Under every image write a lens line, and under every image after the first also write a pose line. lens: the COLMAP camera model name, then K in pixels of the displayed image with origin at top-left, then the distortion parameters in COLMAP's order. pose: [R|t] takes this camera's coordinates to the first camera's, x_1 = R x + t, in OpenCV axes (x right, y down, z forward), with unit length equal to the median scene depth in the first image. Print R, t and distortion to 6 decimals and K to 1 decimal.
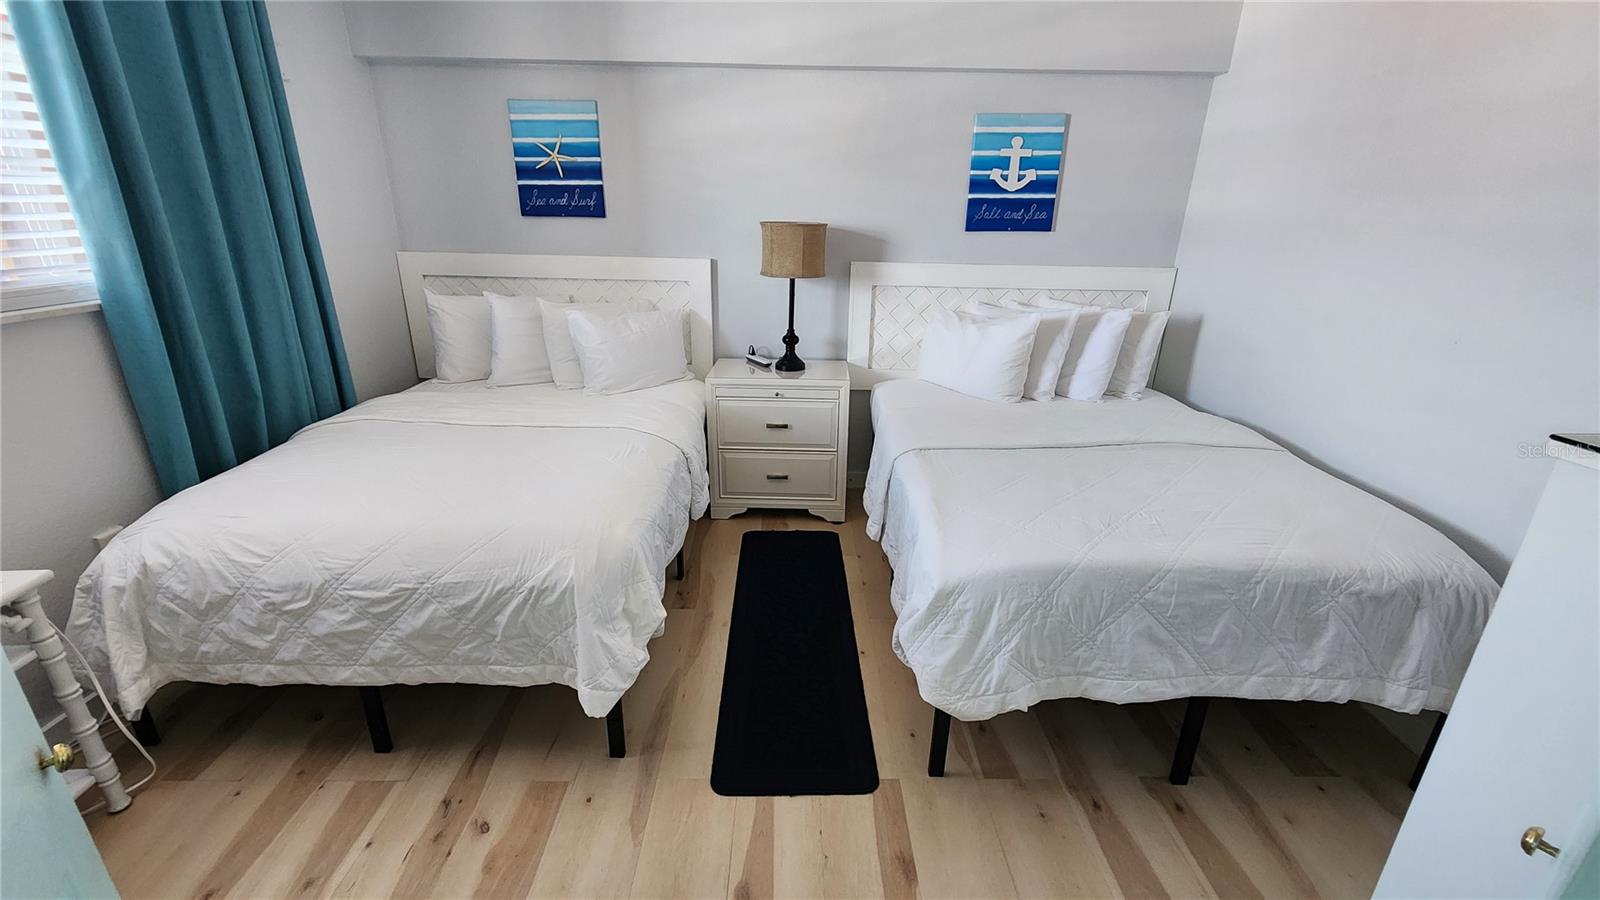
lens RADIAL K [[653.9, 0, 801.0], [0, 653.9, 444.4], [0, 0, 1]] dist [-0.001731, -0.000305]
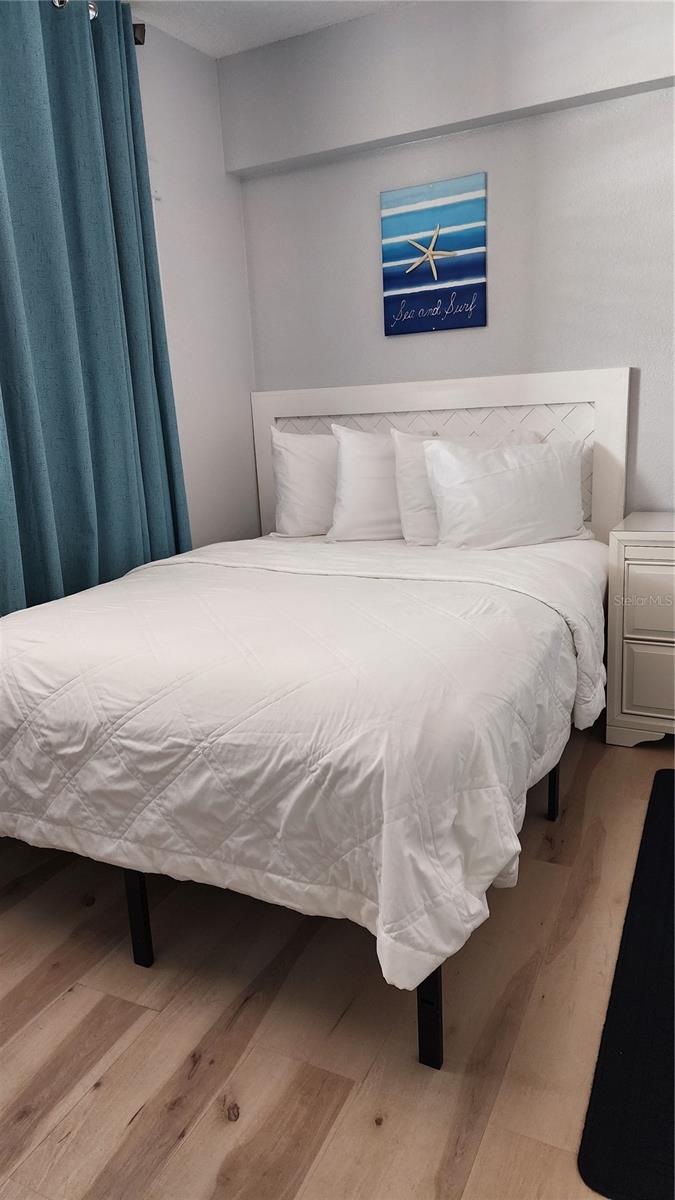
lens RADIAL K [[794.8, 0, 334.7], [0, 794.8, 605.0], [0, 0, 1]] dist [0.104752, -0.124323]
pose [[0.888517, 0.045849, -0.456548, -0.021340], [-0.089156, 0.993283, -0.073762, 0.091947], [0.450099, 0.106242, 0.886636, 0.194370]]
